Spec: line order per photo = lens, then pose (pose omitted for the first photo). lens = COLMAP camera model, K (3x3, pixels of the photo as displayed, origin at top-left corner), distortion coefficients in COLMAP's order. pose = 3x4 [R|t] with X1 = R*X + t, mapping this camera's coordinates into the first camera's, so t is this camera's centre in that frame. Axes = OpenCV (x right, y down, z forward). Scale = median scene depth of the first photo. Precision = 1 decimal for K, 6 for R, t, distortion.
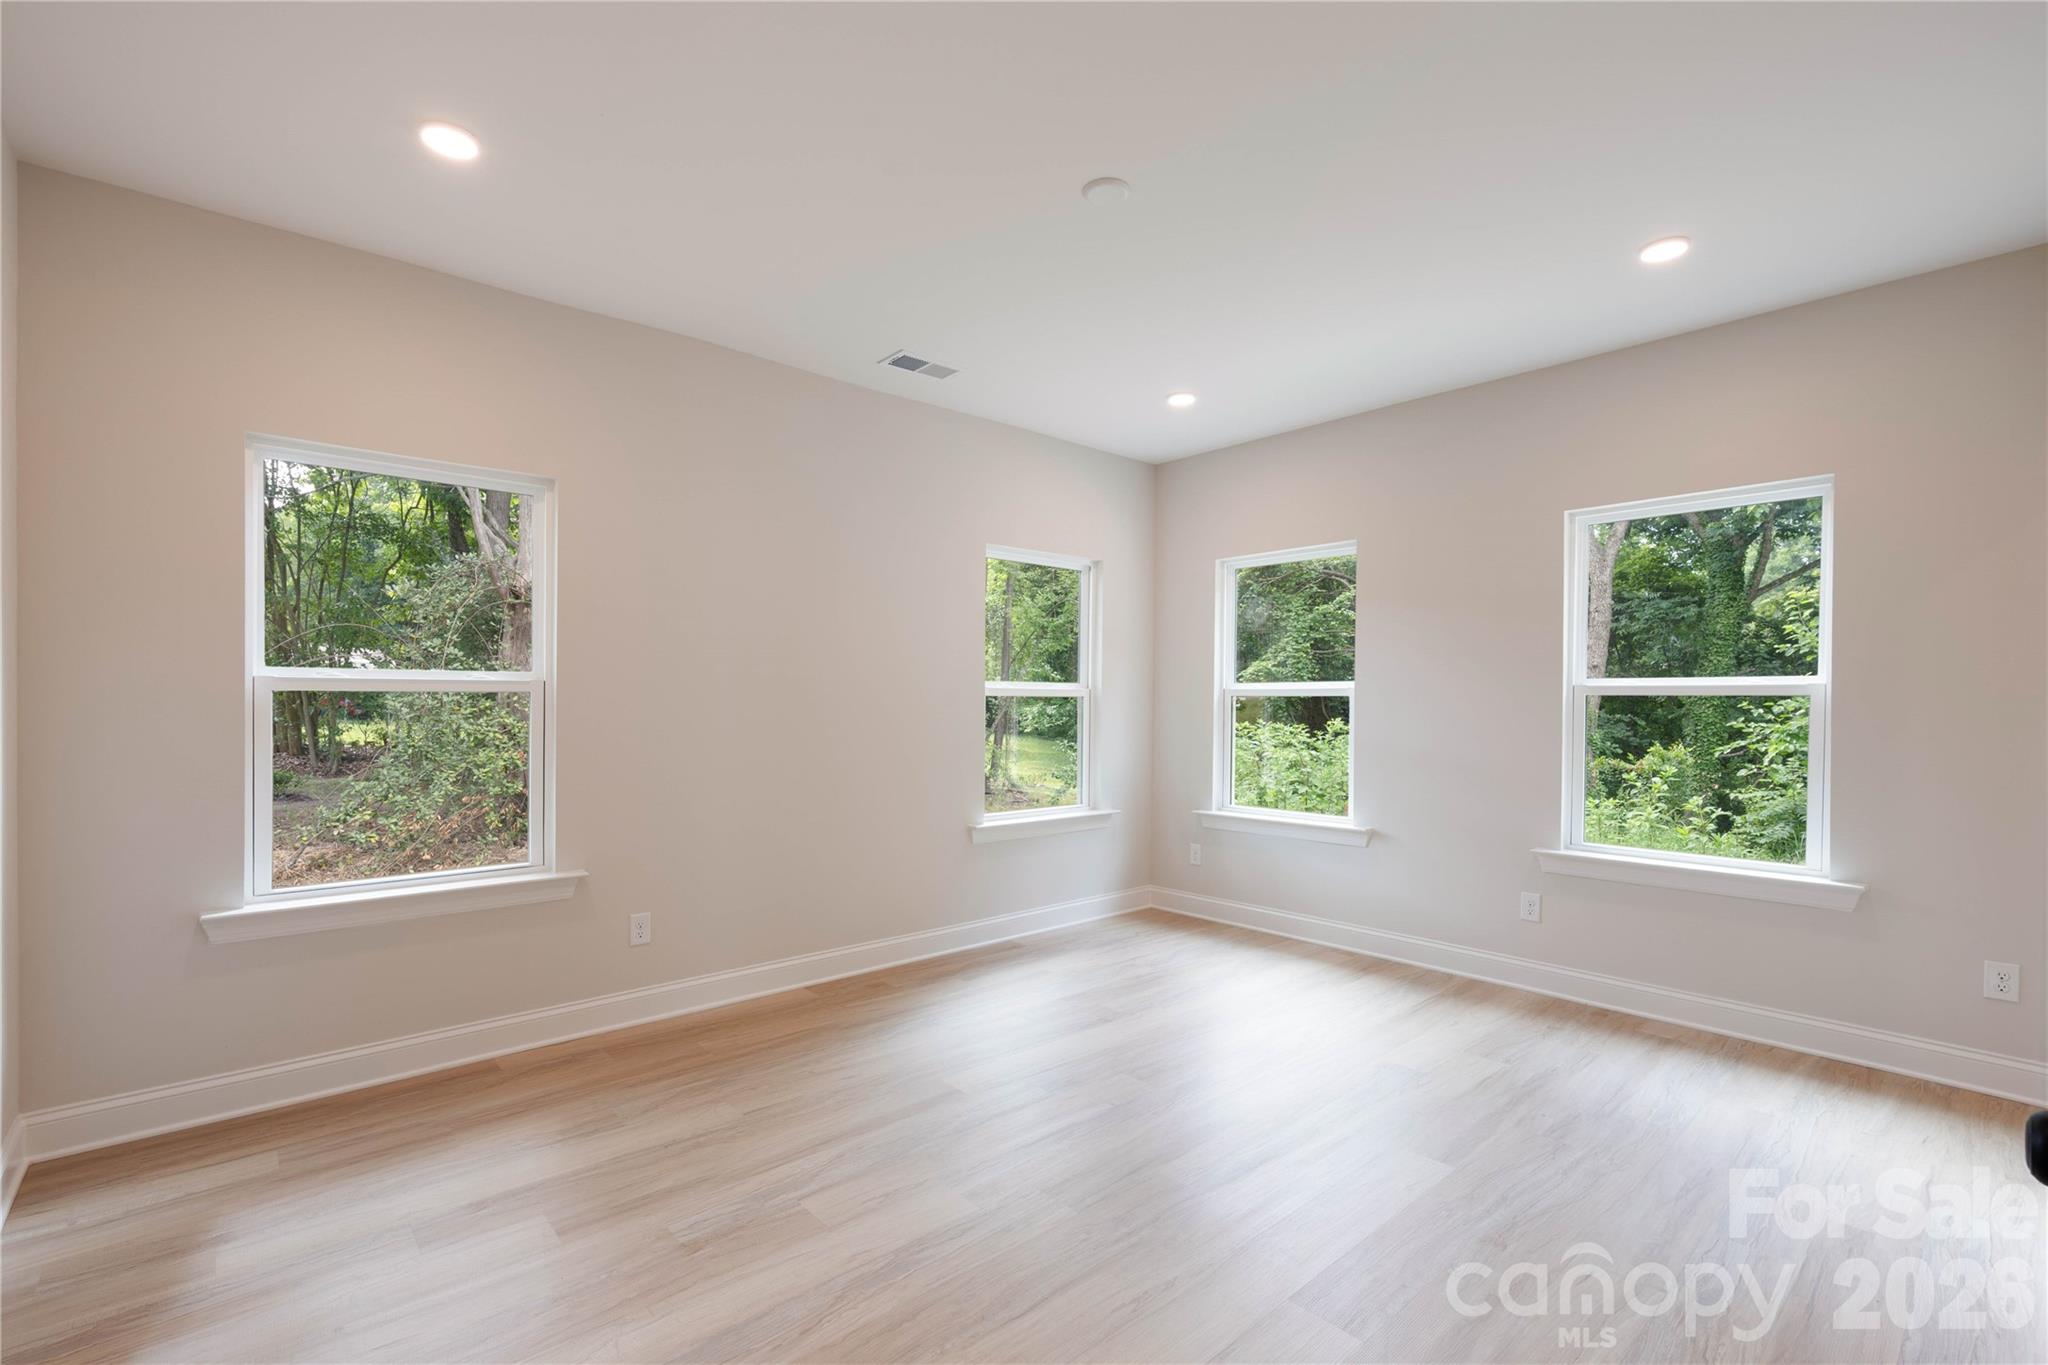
lens RADIAL K [[921.5, 0, 1024.5], [0, 921.5, 695.7], [0, 0, 1]] dist [0.000566, -0.000087]
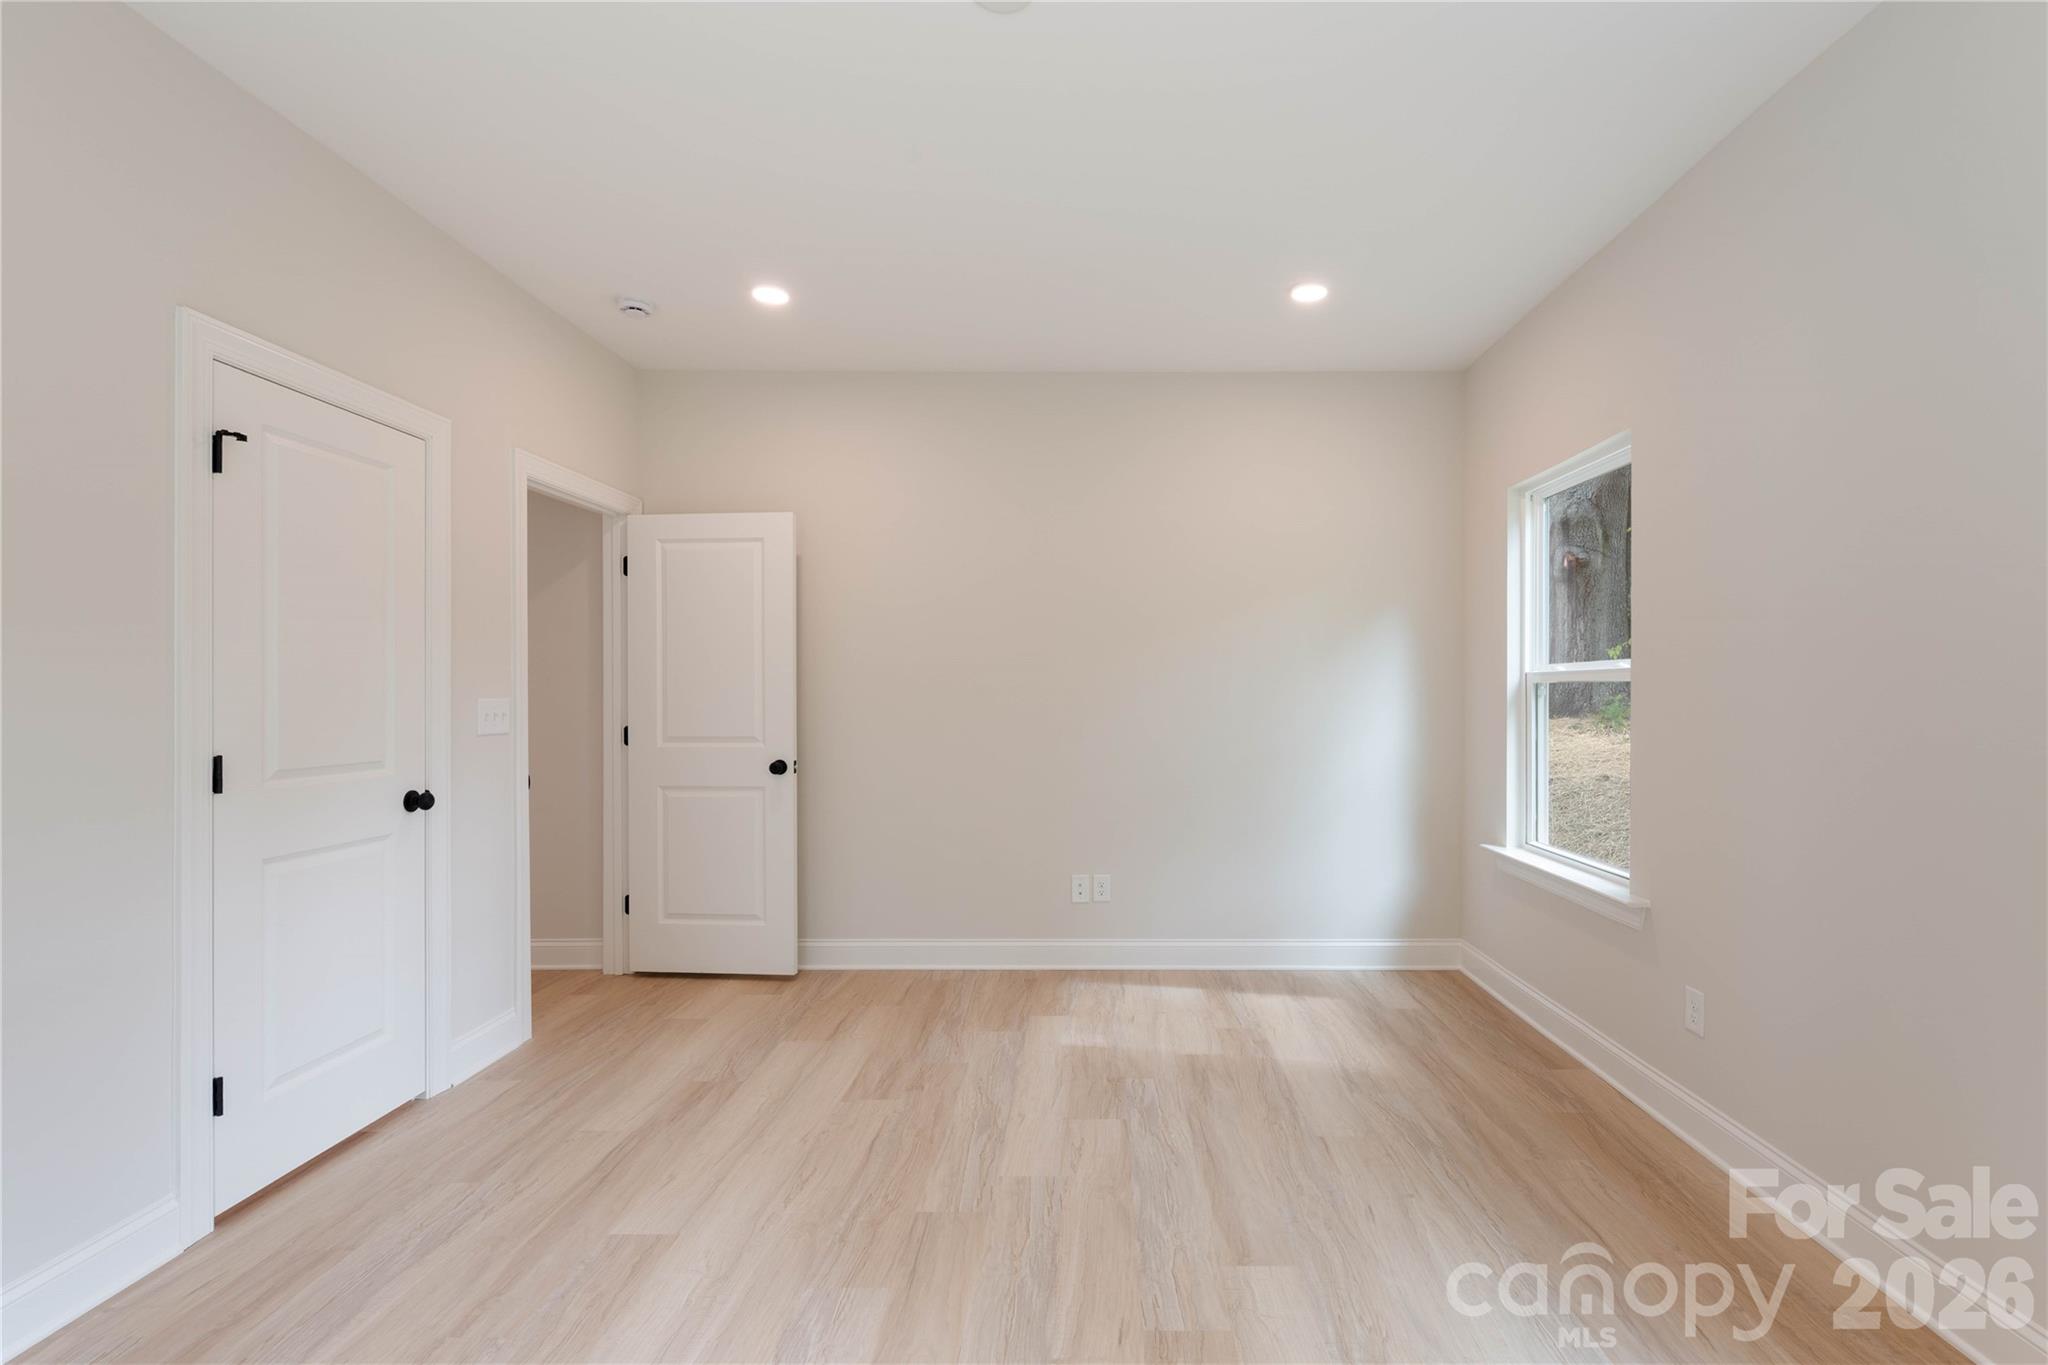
lens RADIAL K [[937.1, 0, 1101.1], [0, 937.1, 689.4], [0, 0, 1]] dist [-0.000660, -0.000237]
pose [[-0.662670, 0.000370, -0.748912, 0.458984], [0.008158, 0.999944, -0.006724, 0.006038], [0.748867, -0.010565, -0.662636, 1.222925]]
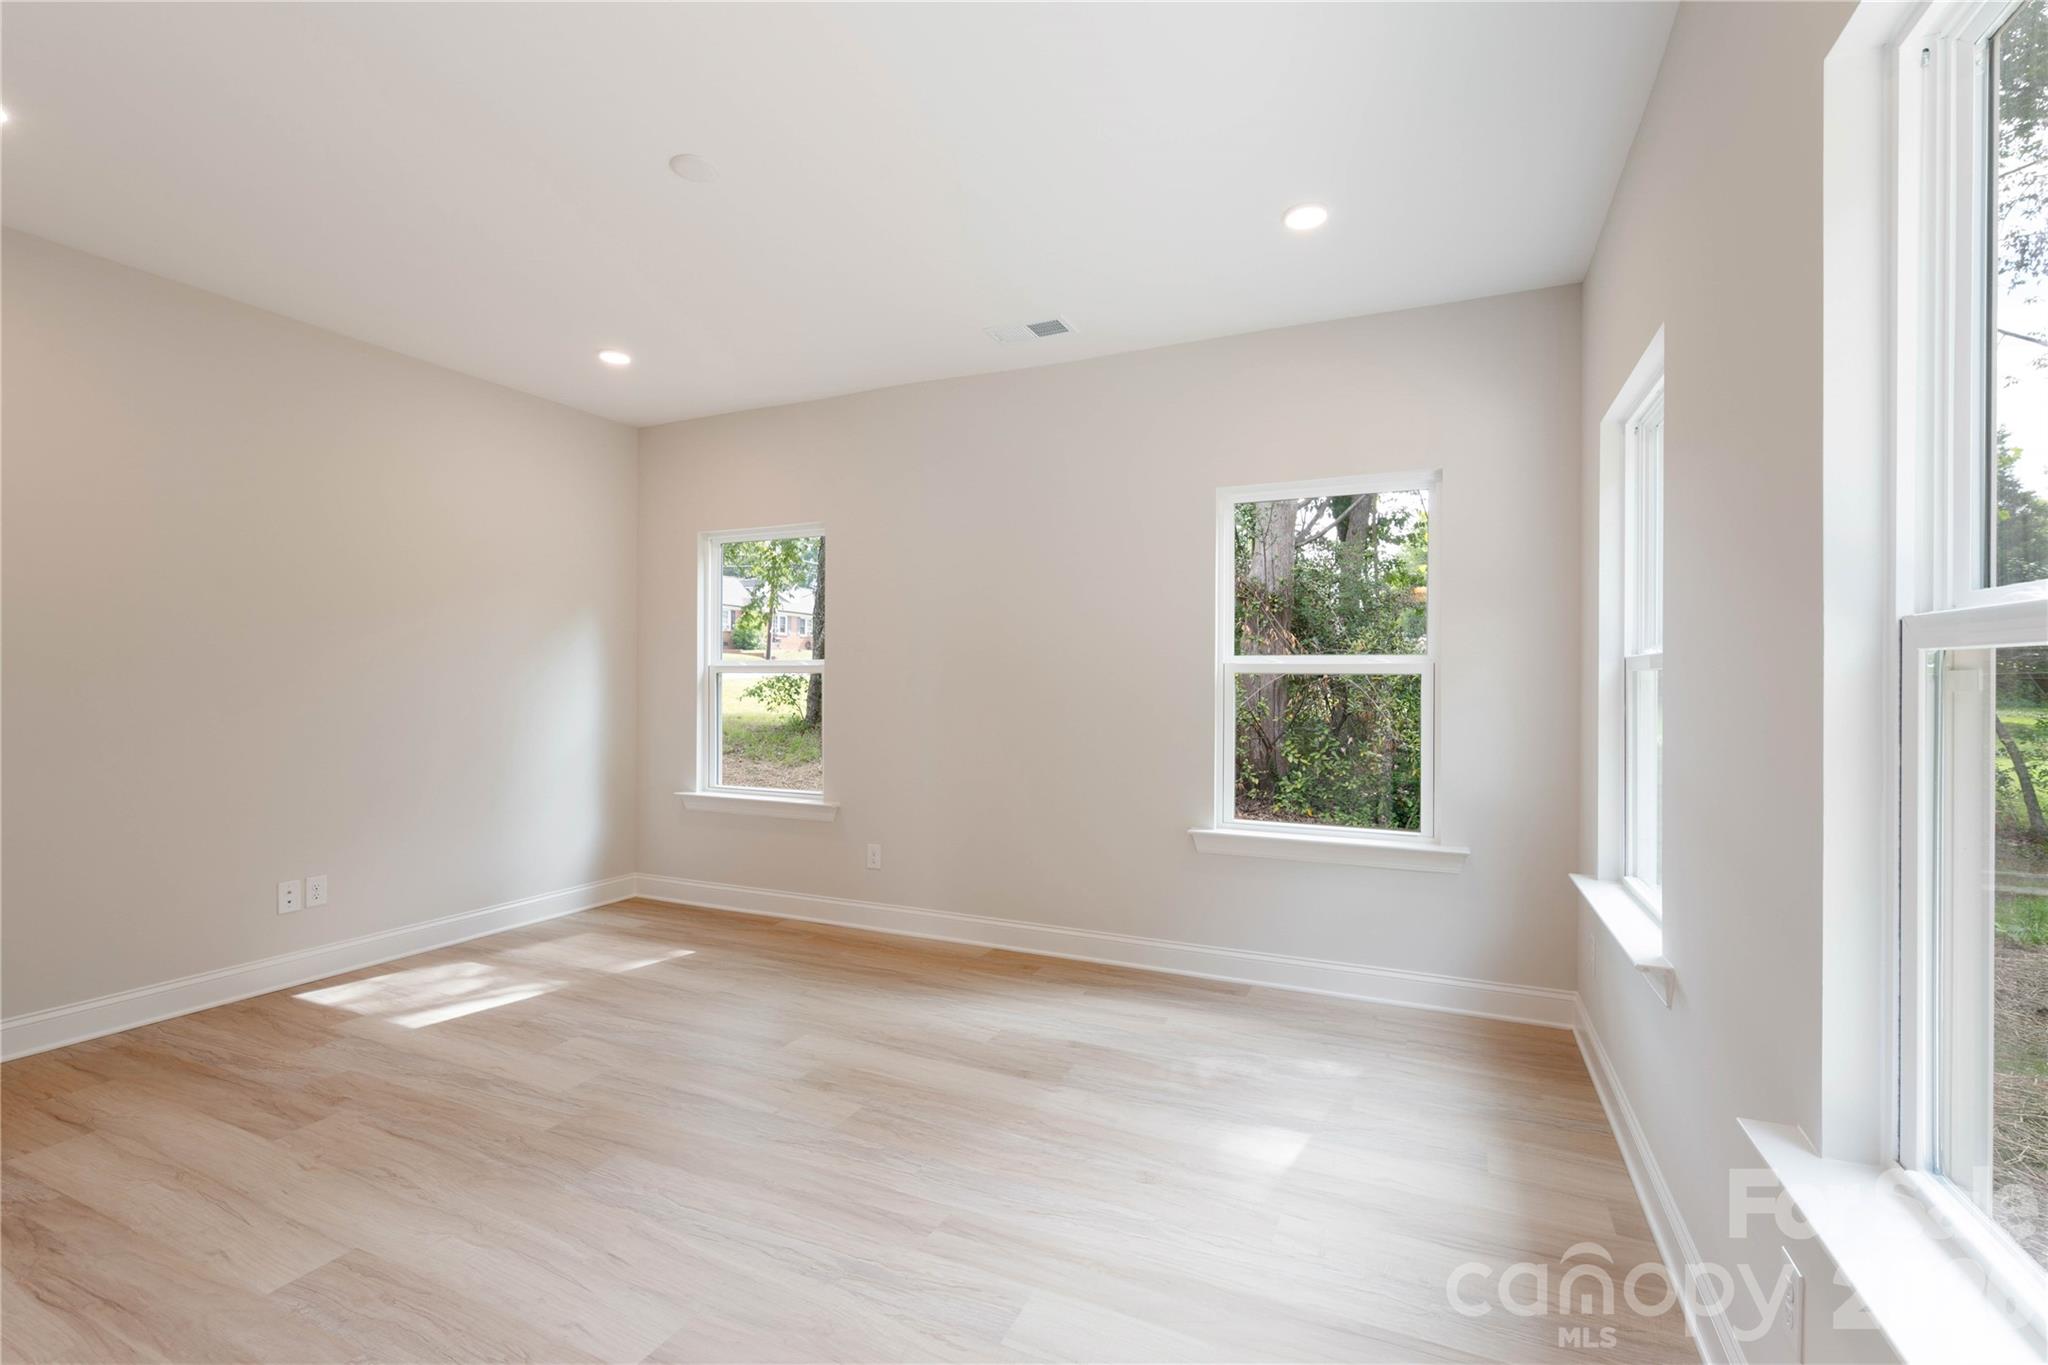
lens RADIAL K [[902.2, 0, 1025.2], [0, 902.2, 671.7], [0, 0, 1]] dist [-0.000079, -0.000227]
pose [[0.399553, -0.006081, -0.916690, 0.886174], [0.001537, 0.999981, -0.005963, 0.002342], [0.916709, 0.000973, 0.399555, 0.738031]]
